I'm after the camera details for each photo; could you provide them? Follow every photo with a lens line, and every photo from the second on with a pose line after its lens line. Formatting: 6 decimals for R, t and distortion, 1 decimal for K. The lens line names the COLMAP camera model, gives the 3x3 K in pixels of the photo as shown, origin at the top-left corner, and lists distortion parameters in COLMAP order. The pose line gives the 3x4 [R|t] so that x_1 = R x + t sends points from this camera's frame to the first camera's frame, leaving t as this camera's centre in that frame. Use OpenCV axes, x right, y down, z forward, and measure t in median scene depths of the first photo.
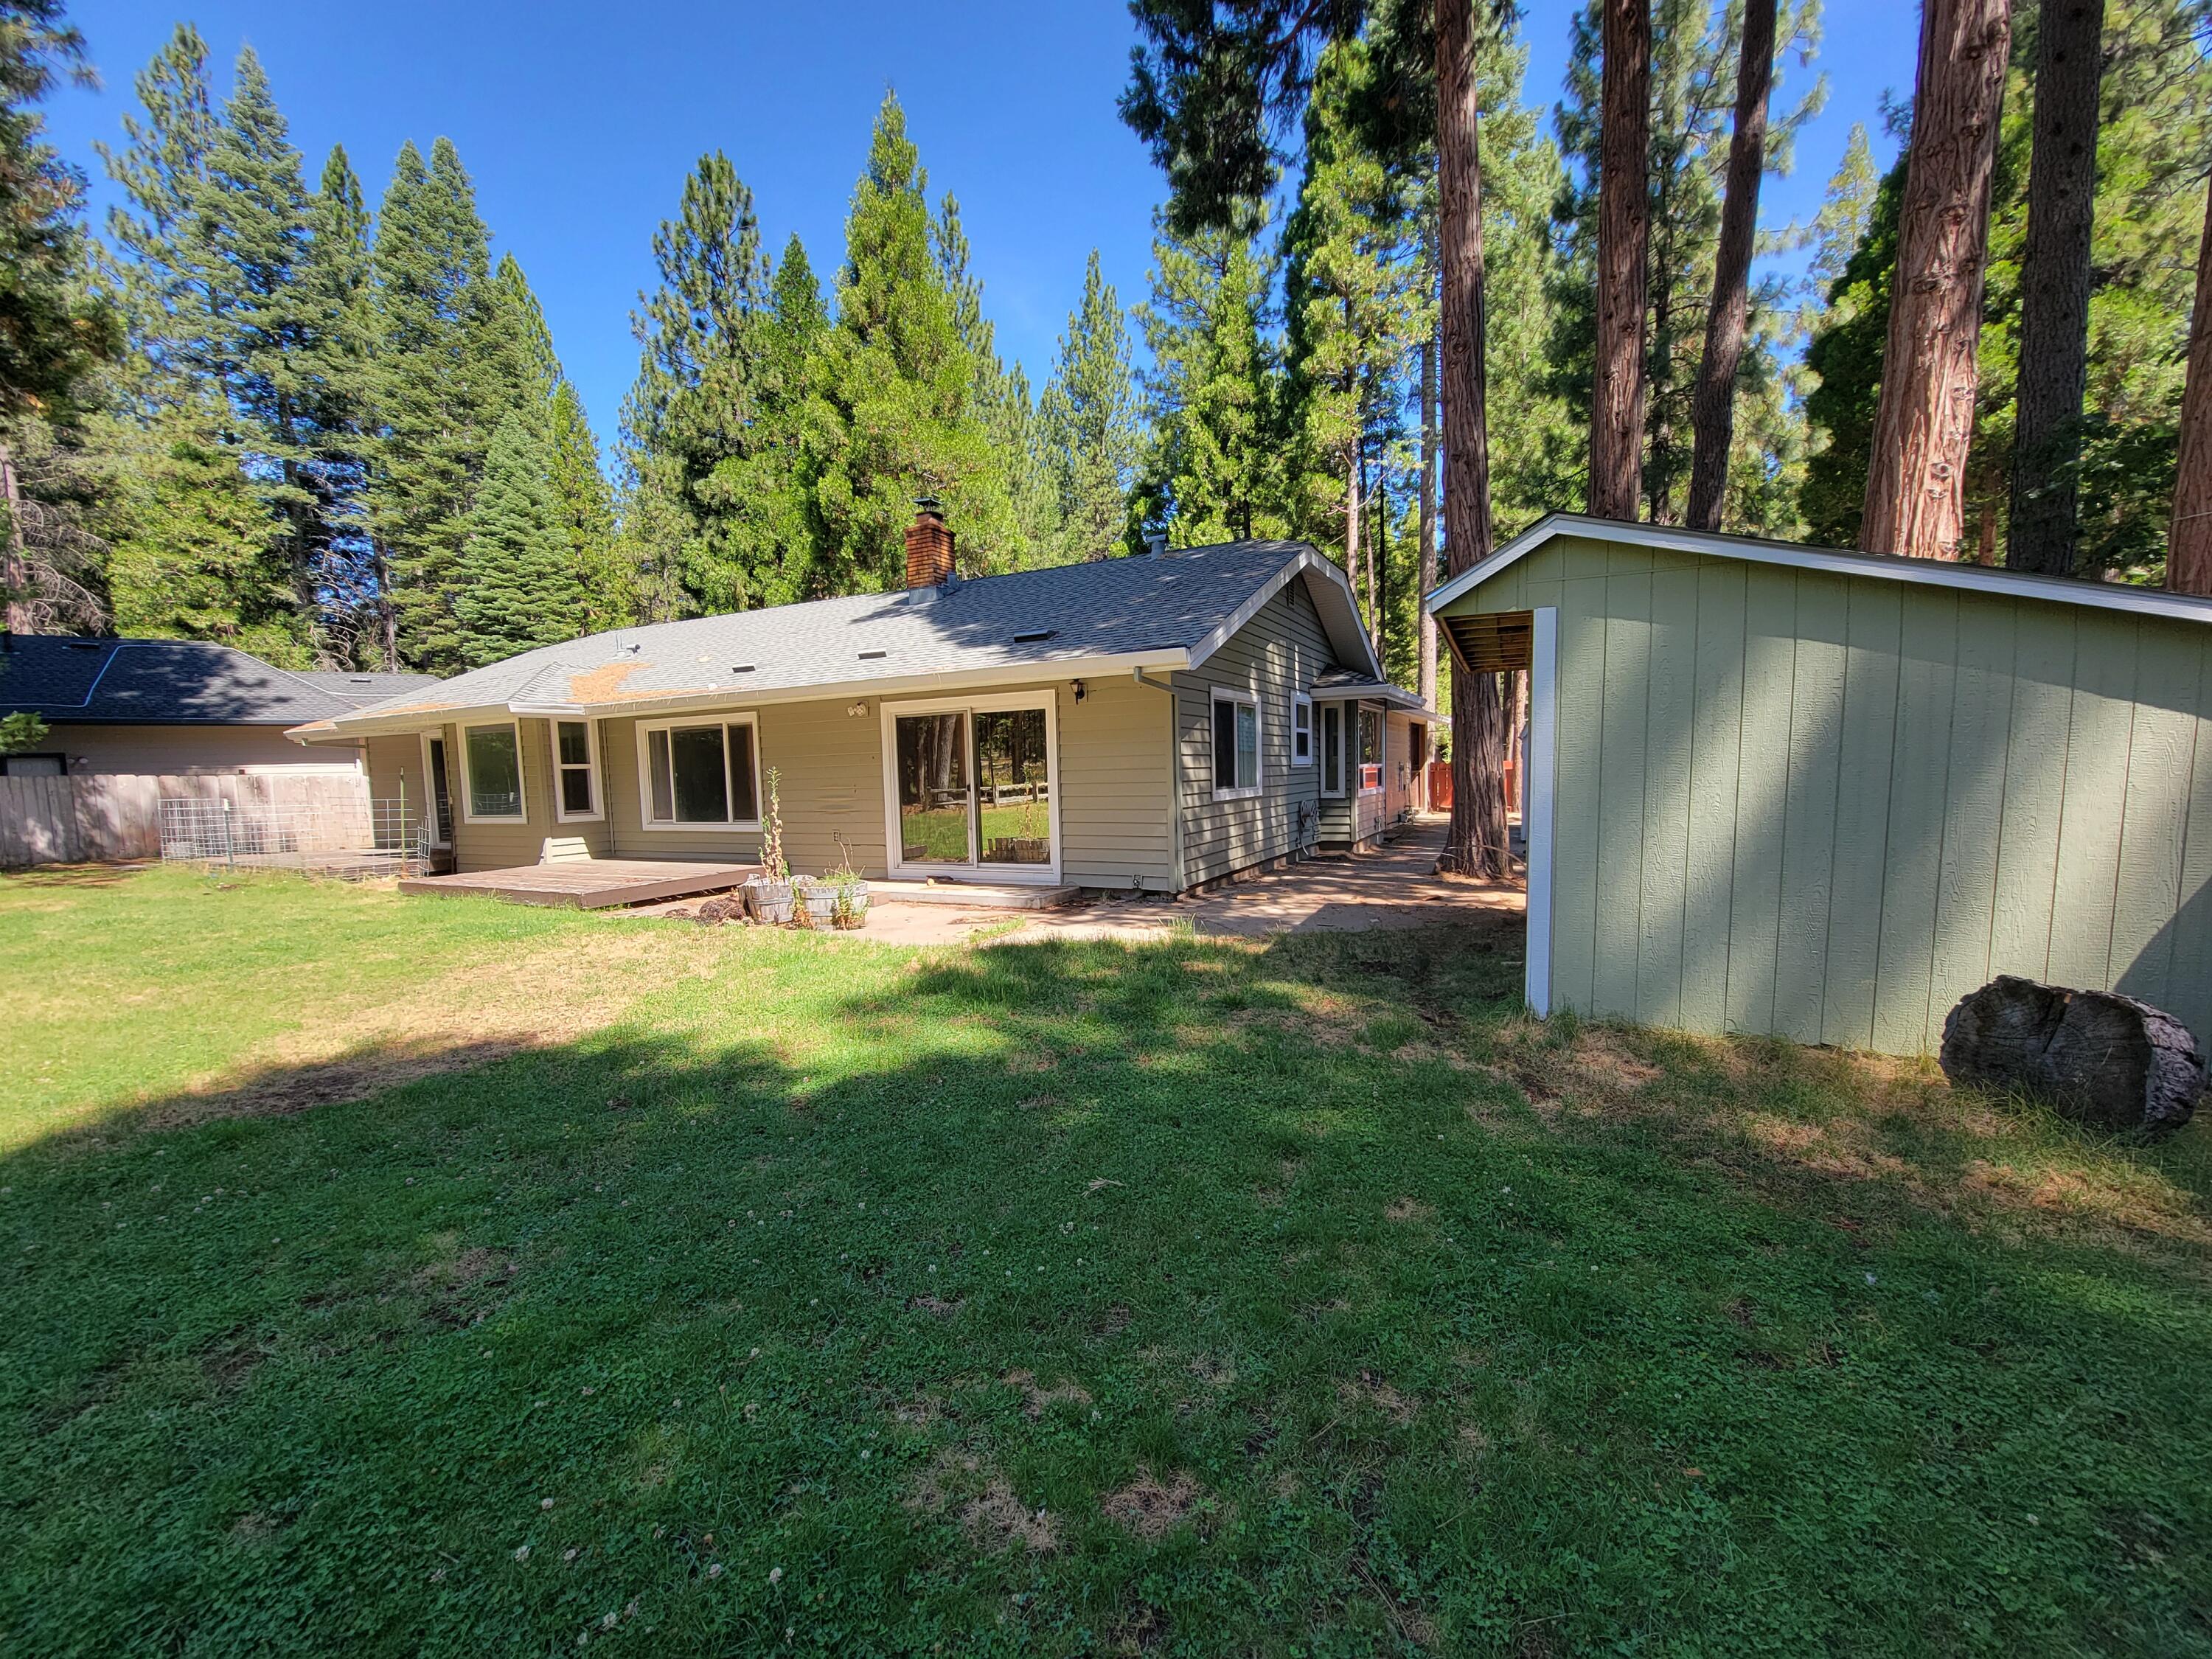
lens RADIAL K [[906.2, 0, 1104.5], [0, 906.2, 846.8], [0, 0, 1]] dist [-0.004795, 0.000146]
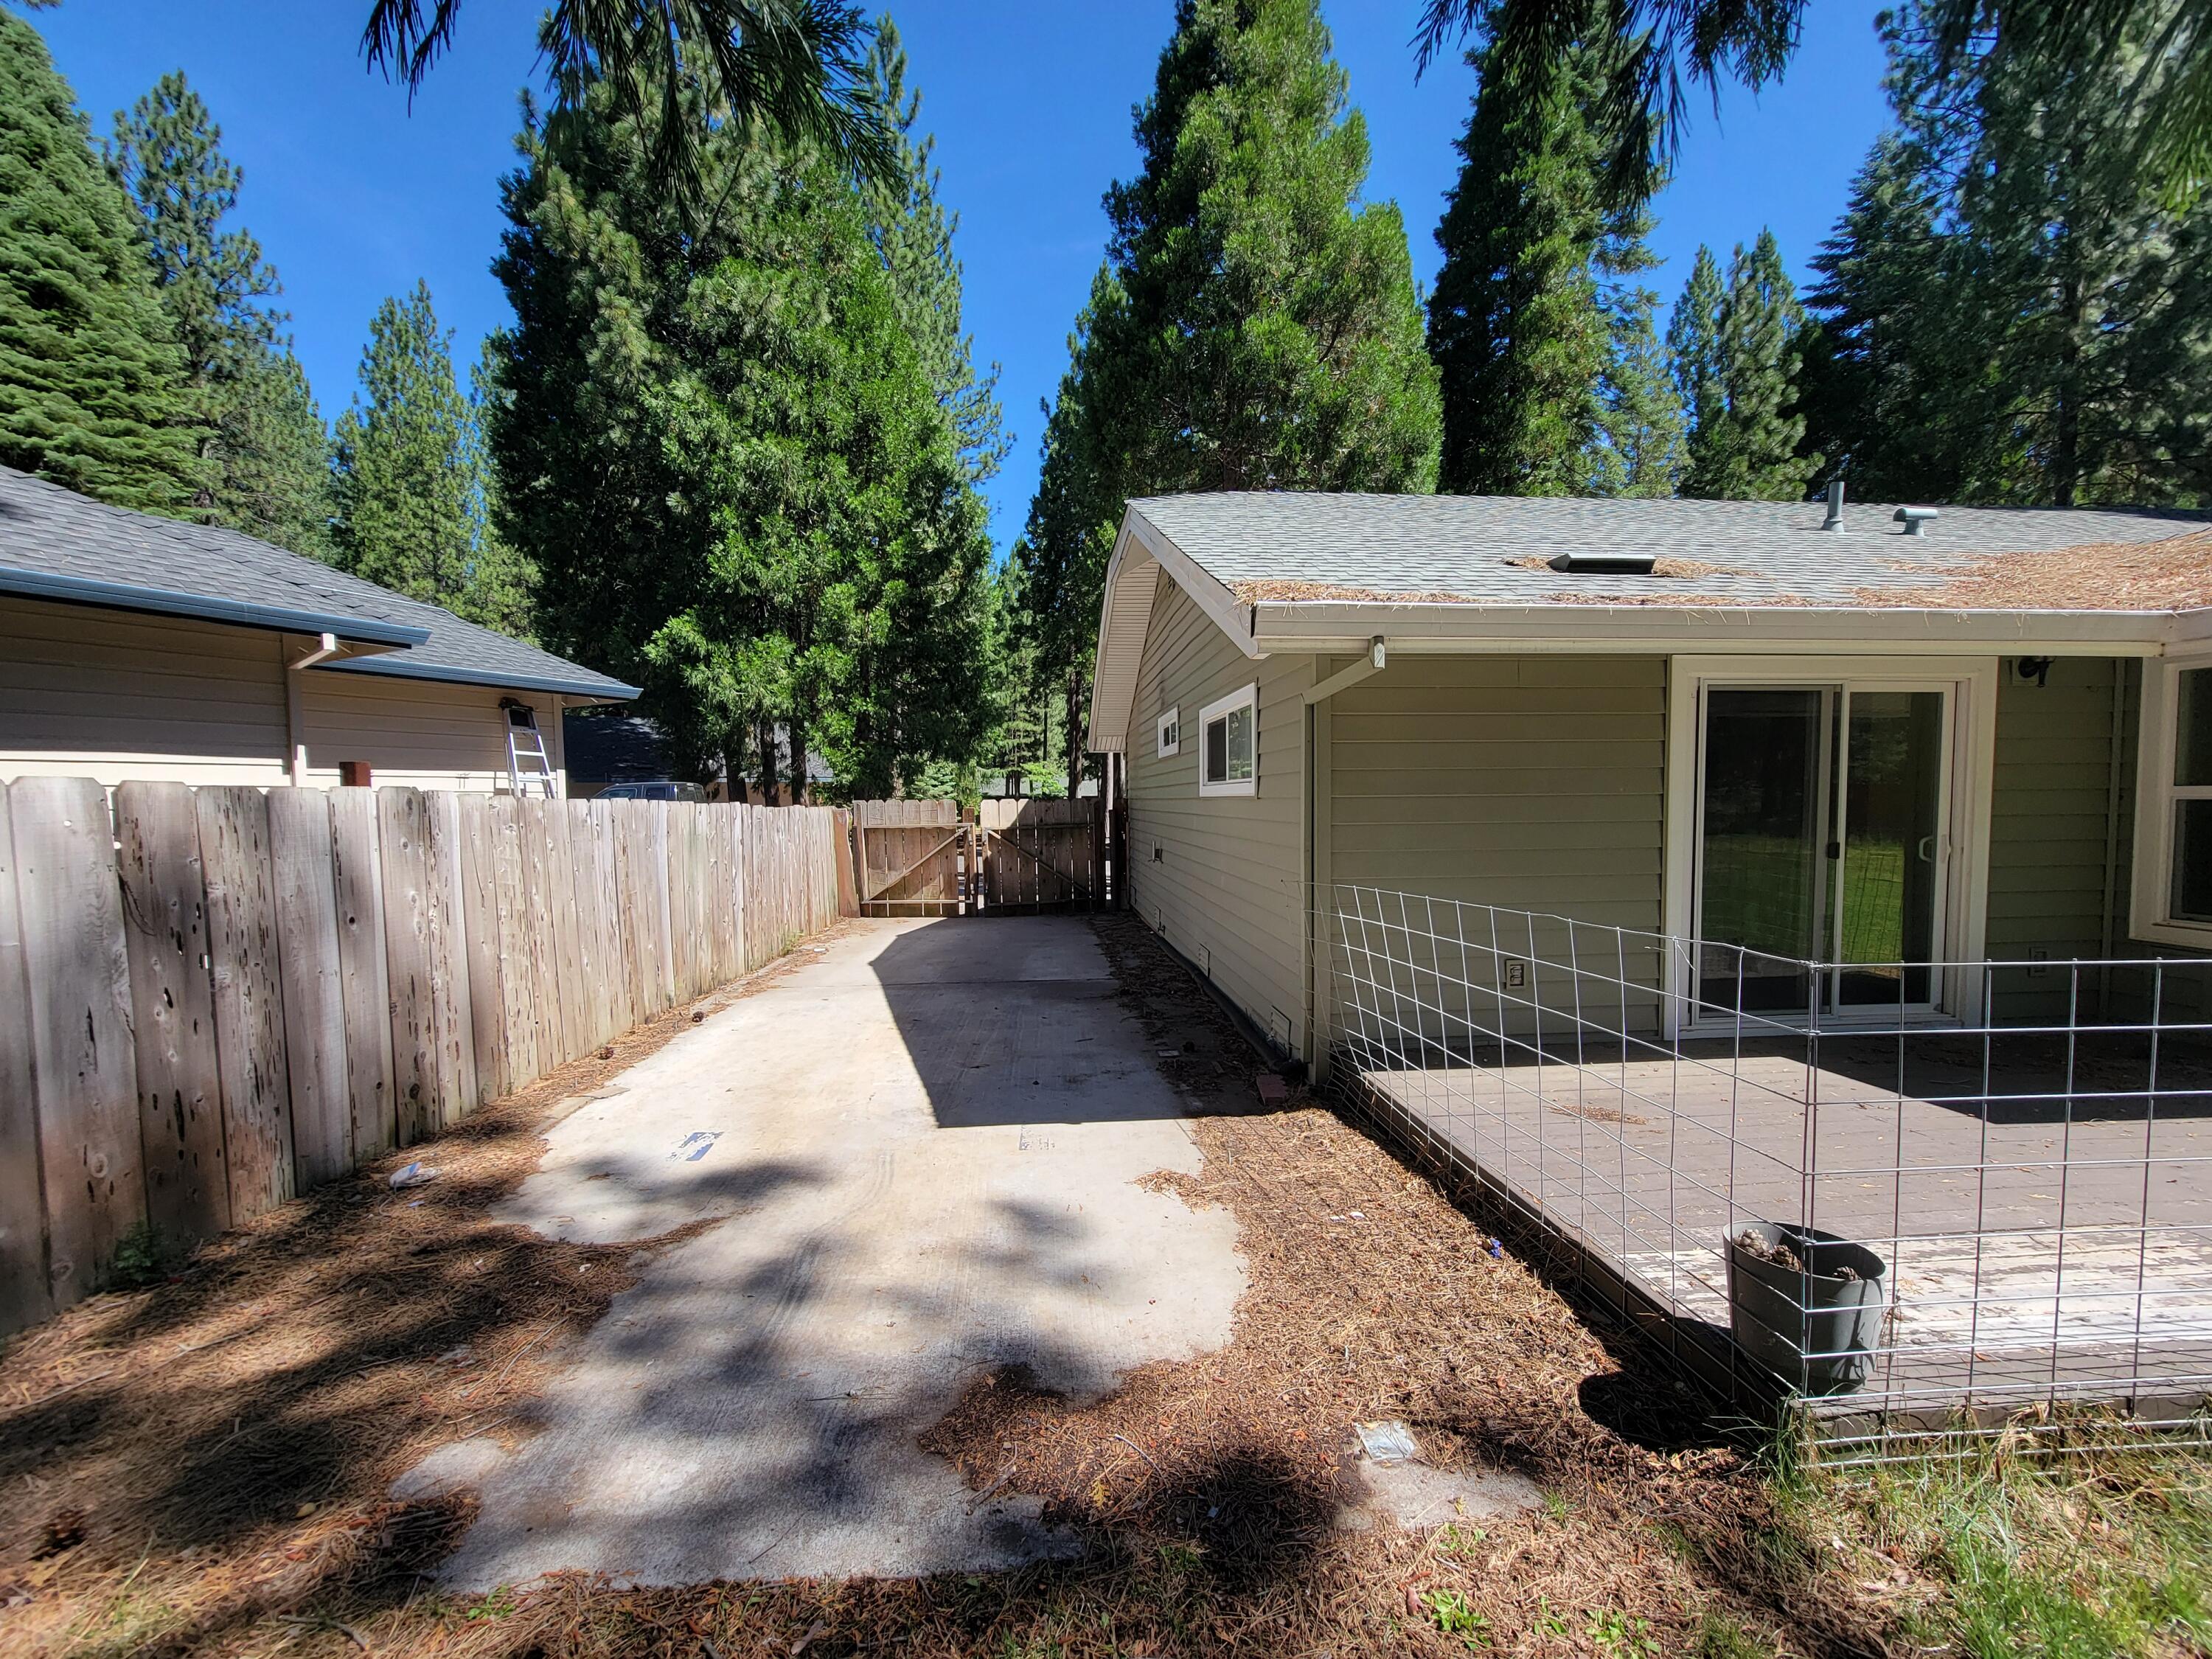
lens RADIAL K [[906.2, 0, 1097.7], [0, 906.2, 844.2], [0, 0, 1]] dist [-0.004795, 0.000146]
pose [[0.850709, -0.009320, 0.525555, -1.104743], [0.033445, 0.998777, -0.036426, -0.061634], [-0.524572, 0.048565, 0.849980, 0.863310]]
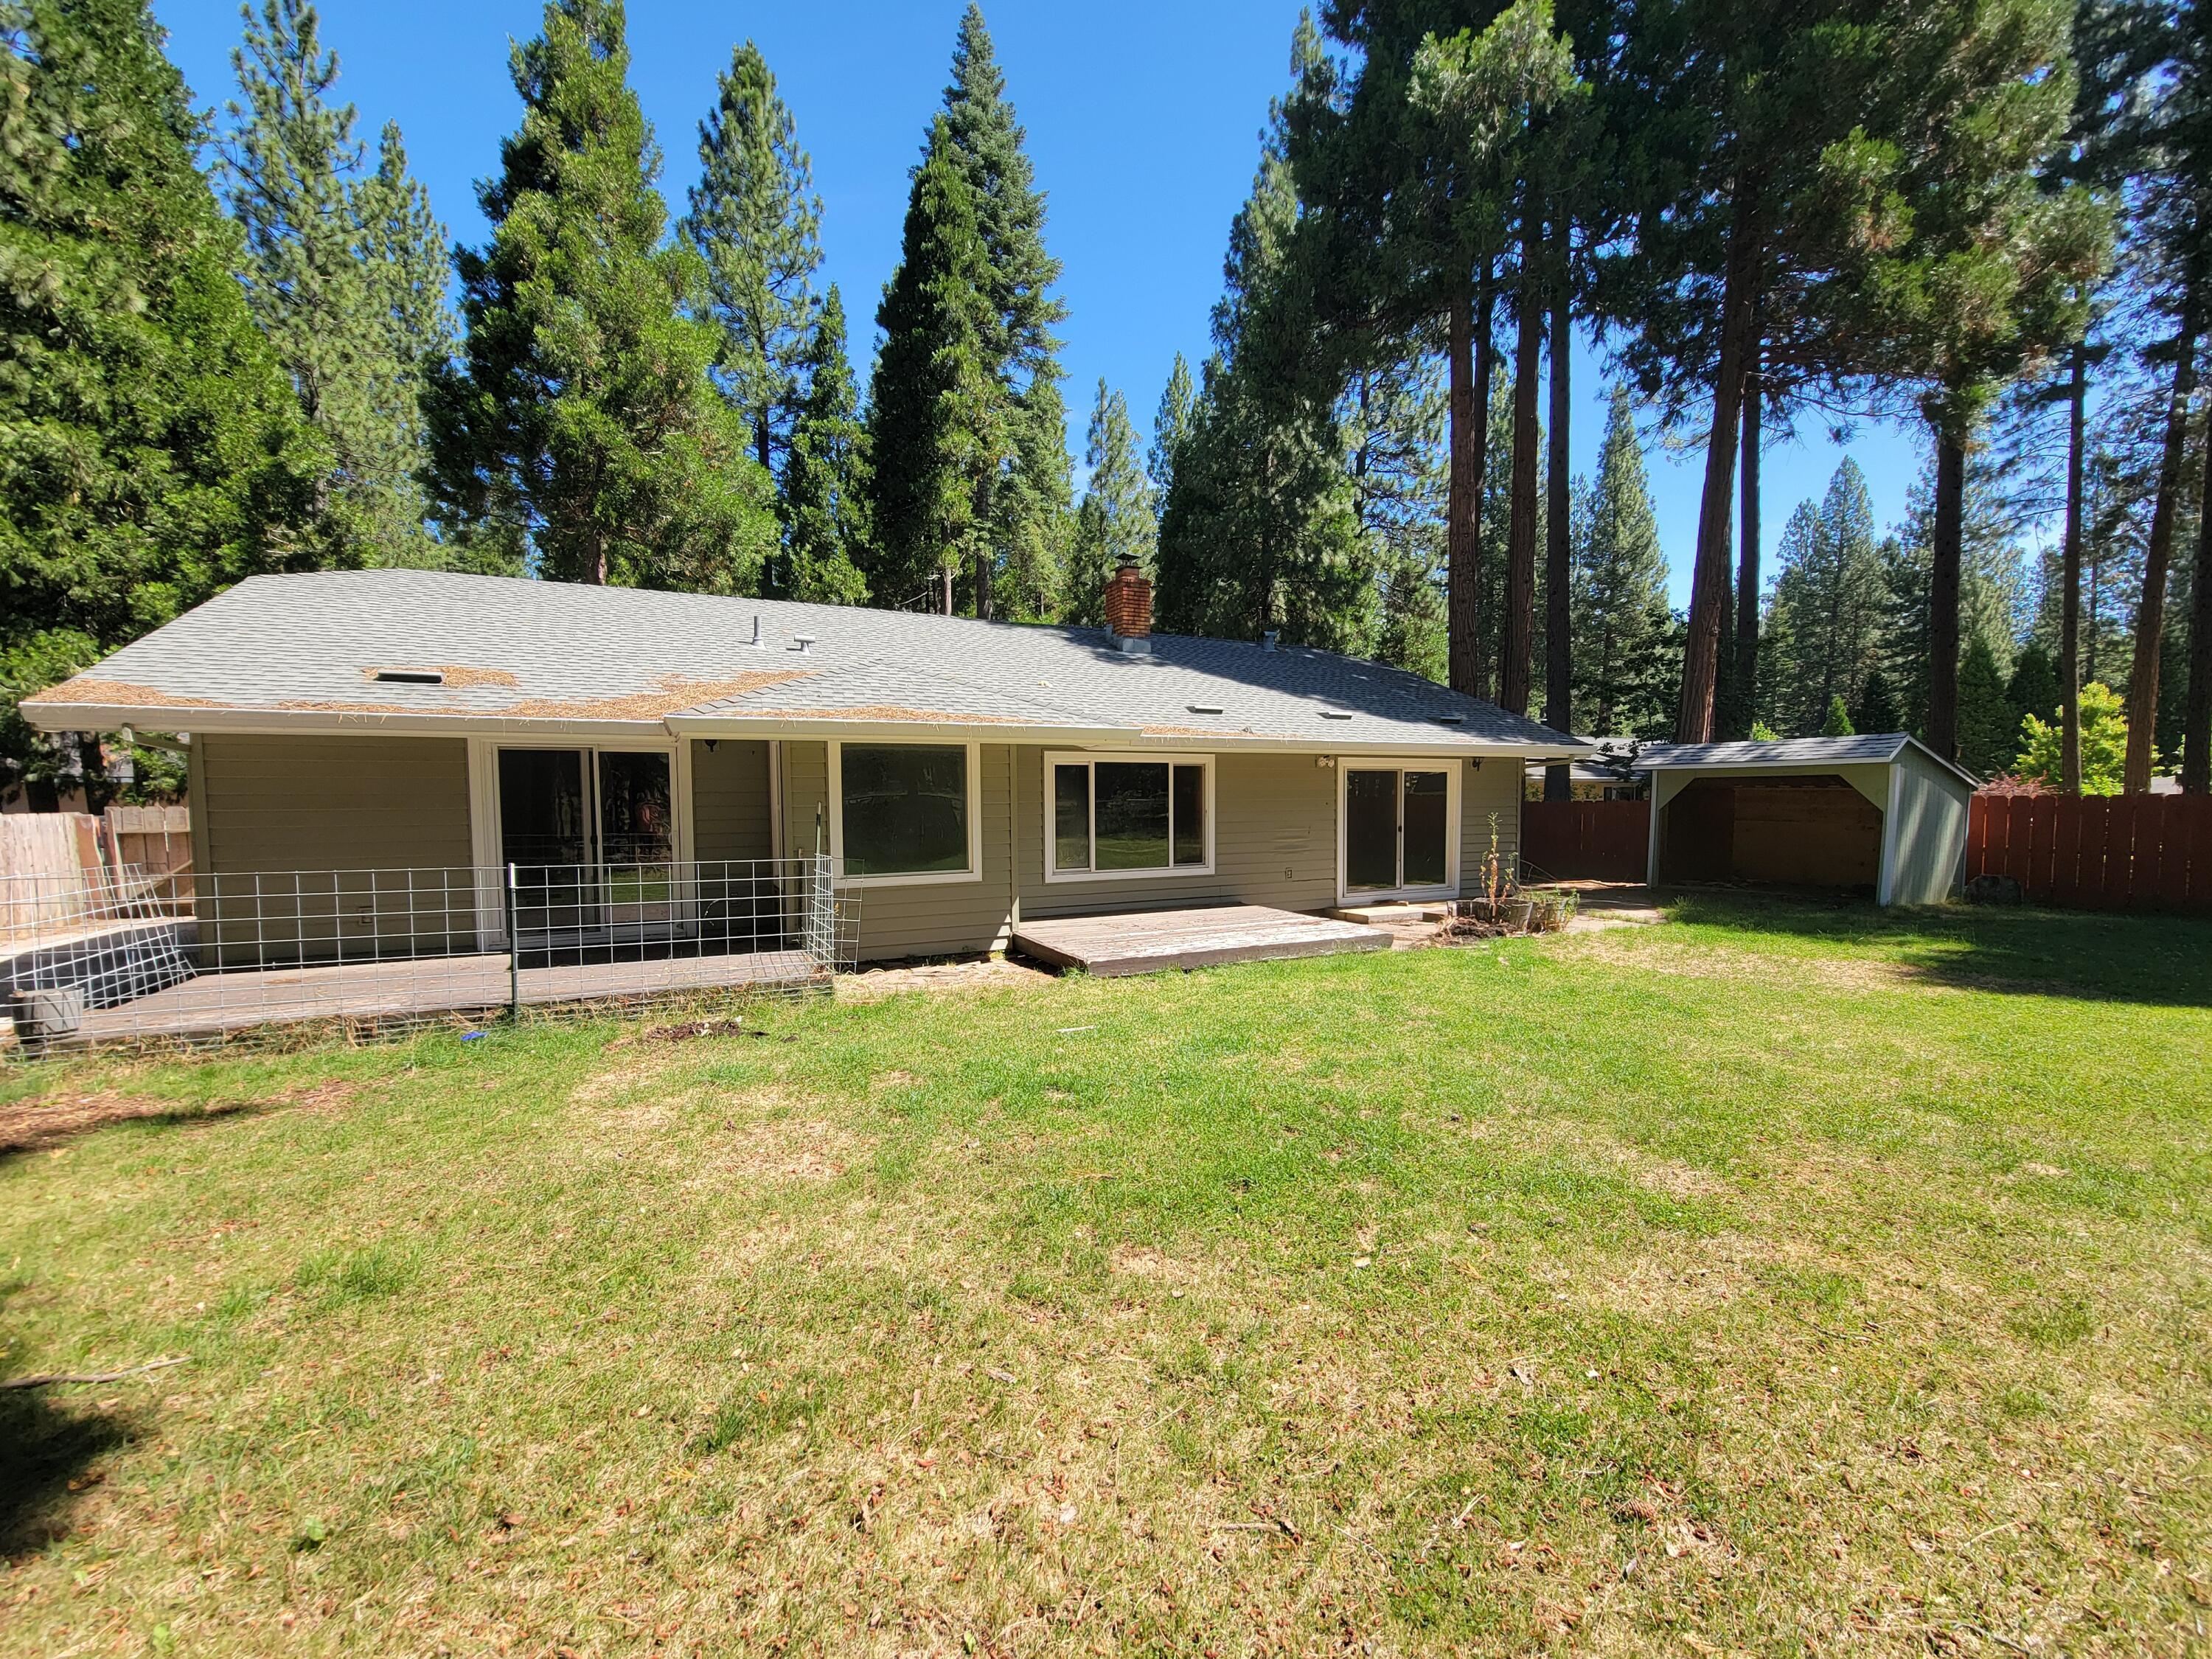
lens RADIAL K [[906.2, 0, 1105.2], [0, 906.2, 845.7], [0, 0, 1]] dist [-0.004795, 0.000146]
pose [[0.590075, -0.020293, 0.807093, -0.985038], [0.059241, 0.998077, -0.018217, -0.029054], [-0.805172, 0.058562, 0.590143, 0.396521]]
